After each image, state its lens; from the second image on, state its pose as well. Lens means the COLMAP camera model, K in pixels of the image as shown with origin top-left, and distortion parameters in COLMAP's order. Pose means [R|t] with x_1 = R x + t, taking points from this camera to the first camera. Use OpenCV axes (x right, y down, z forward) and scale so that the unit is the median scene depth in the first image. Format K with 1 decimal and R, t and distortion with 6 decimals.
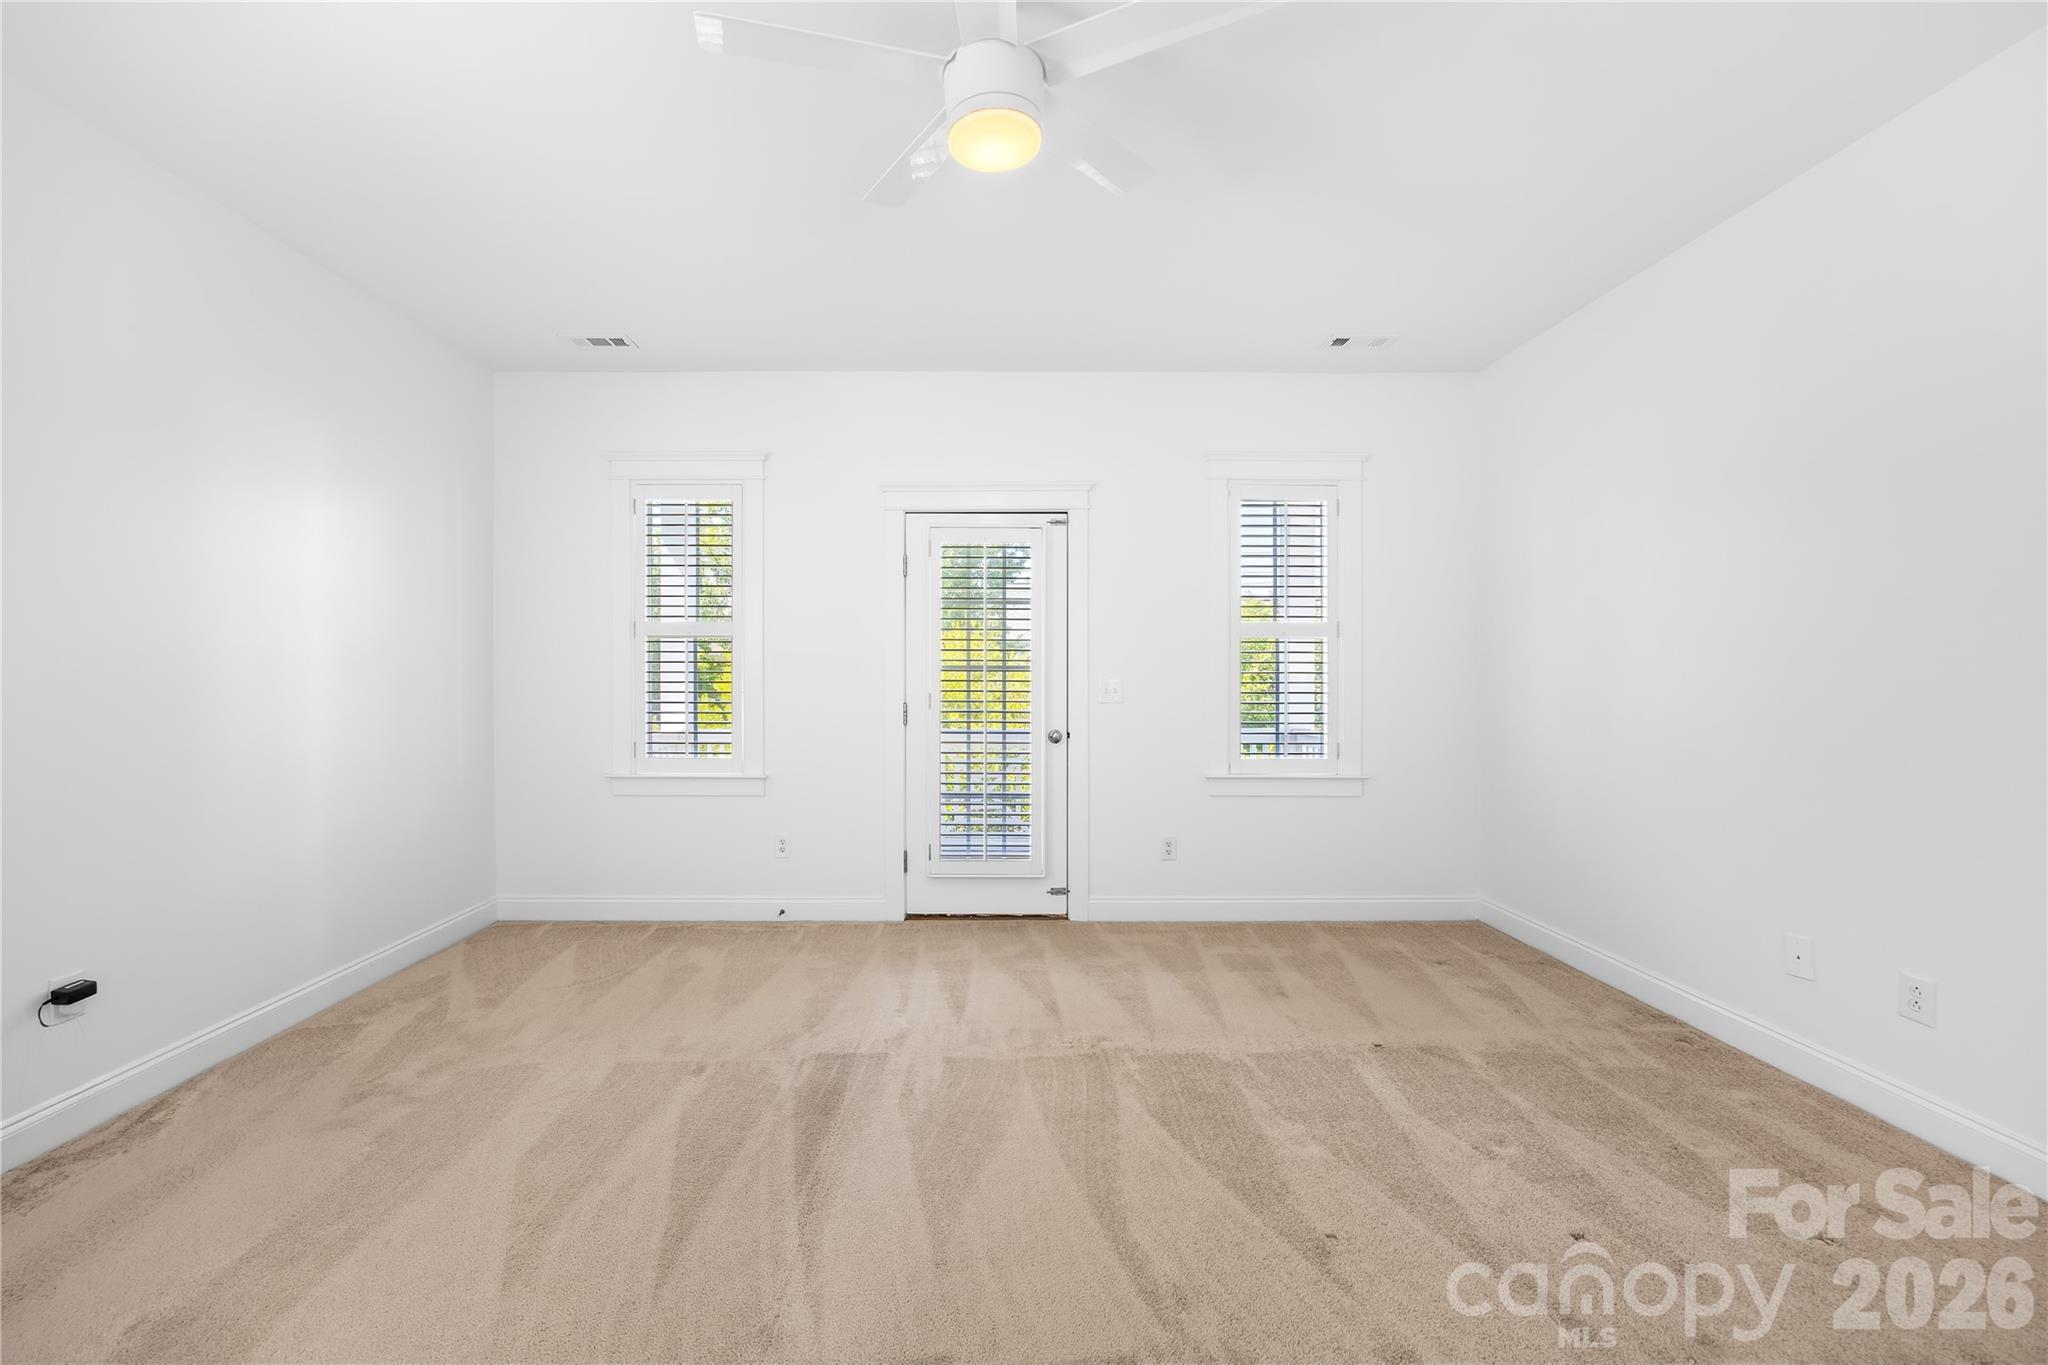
lens RADIAL K [[801.1, 0, 1014.1], [0, 801.1, 668.2], [0, 0, 1]] dist [-0.002418, 0.000189]
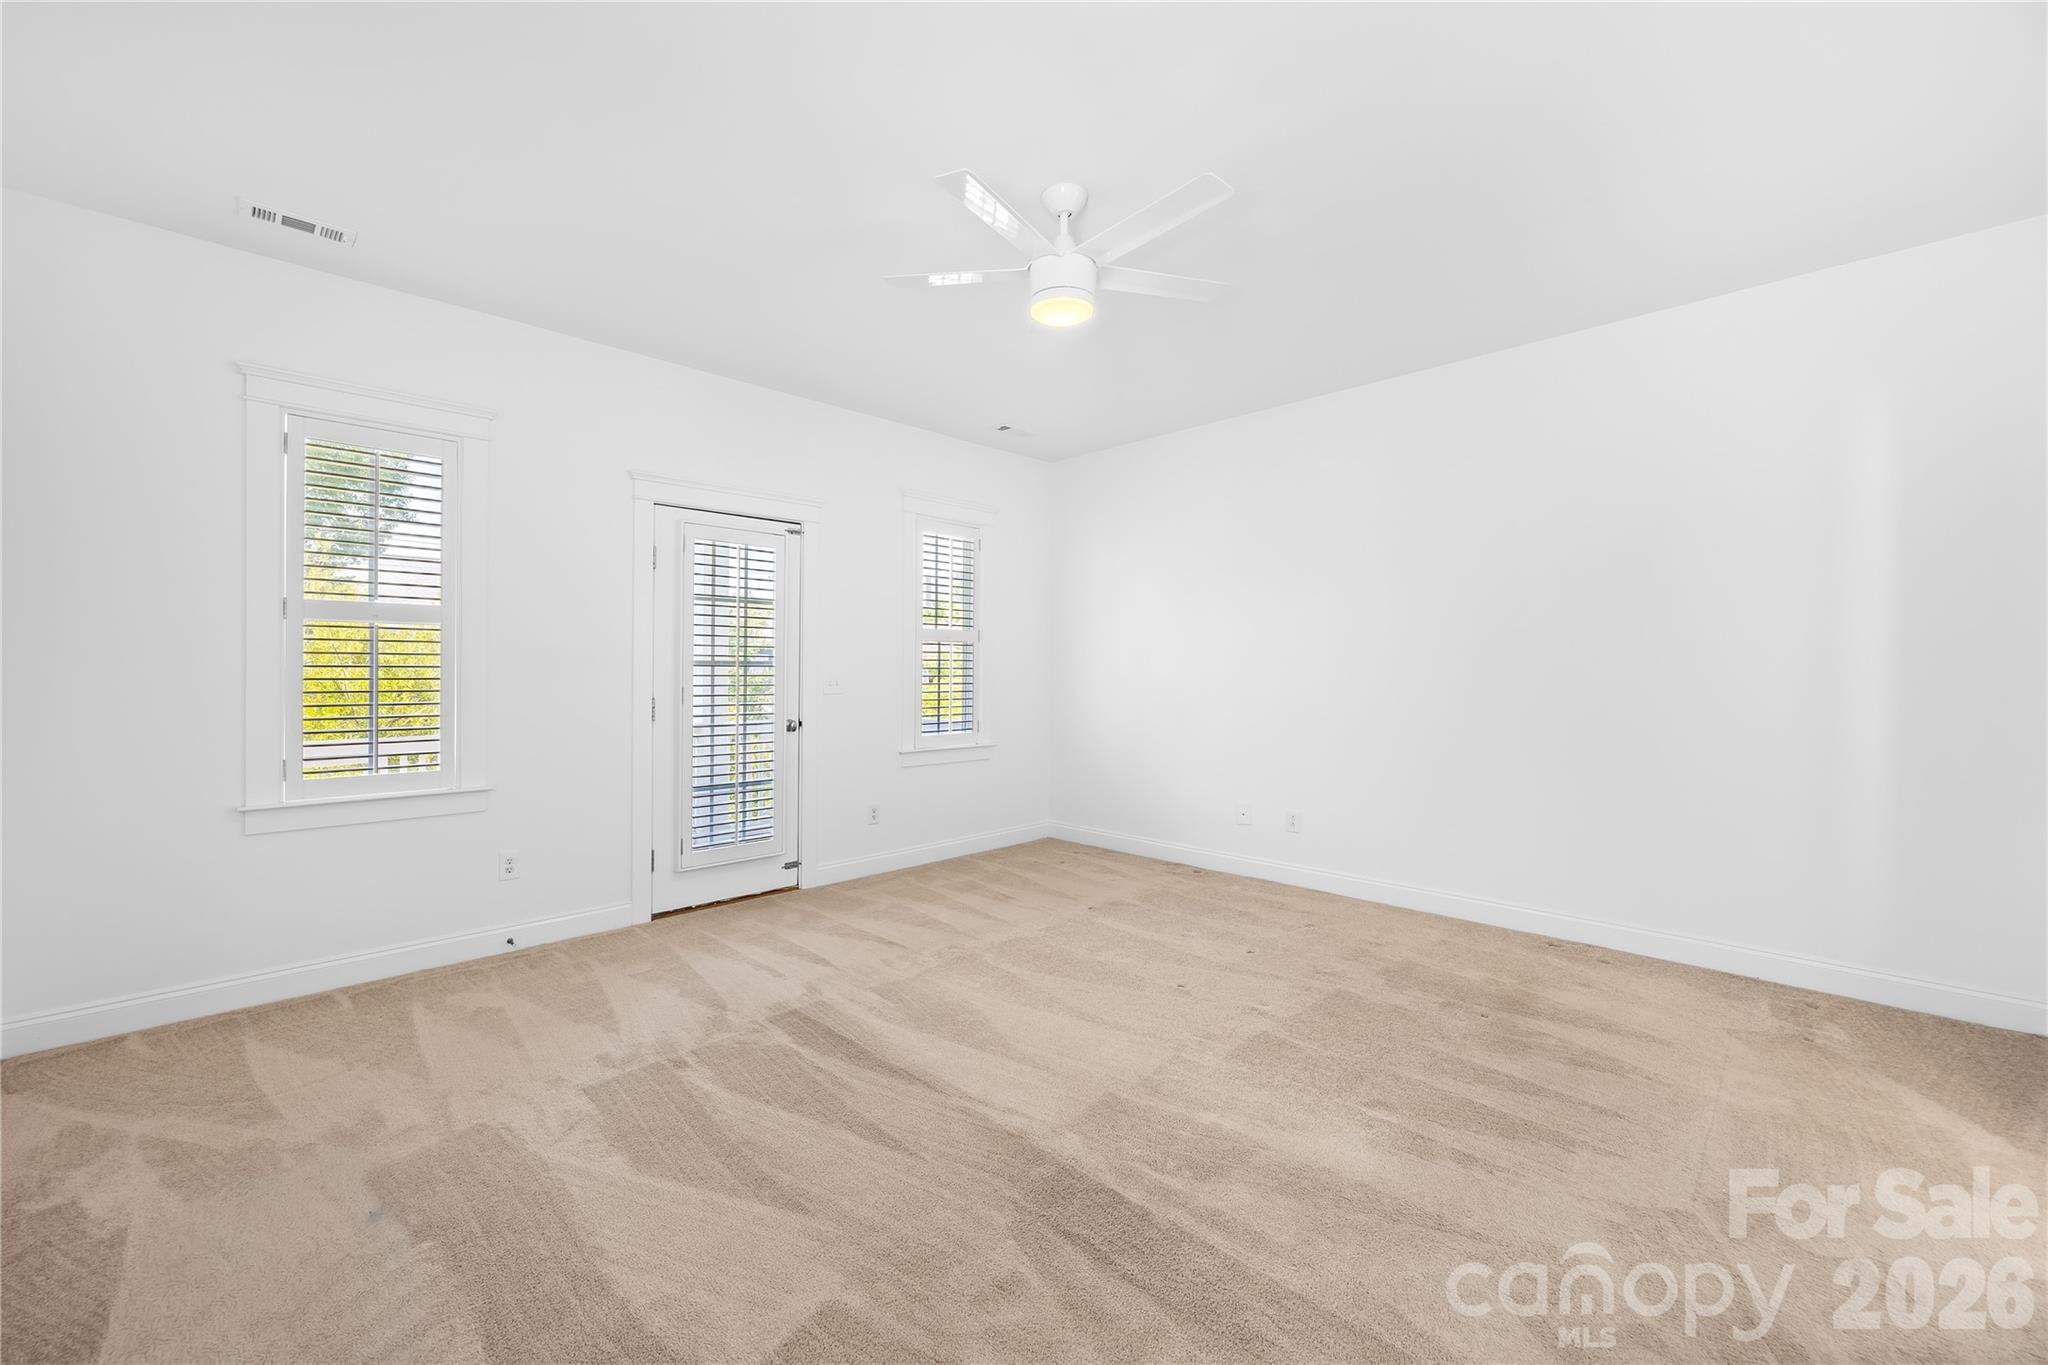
lens RADIAL K [[801.1, 0, 1014.1], [0, 801.1, 668.2], [0, 0, 1]] dist [-0.002418, 0.000189]
pose [[0.716079, 0.001397, 0.698017, -0.543313], [-0.006626, 0.999967, 0.004796, -0.001070], [-0.697987, -0.008059, 0.716065, -0.005793]]
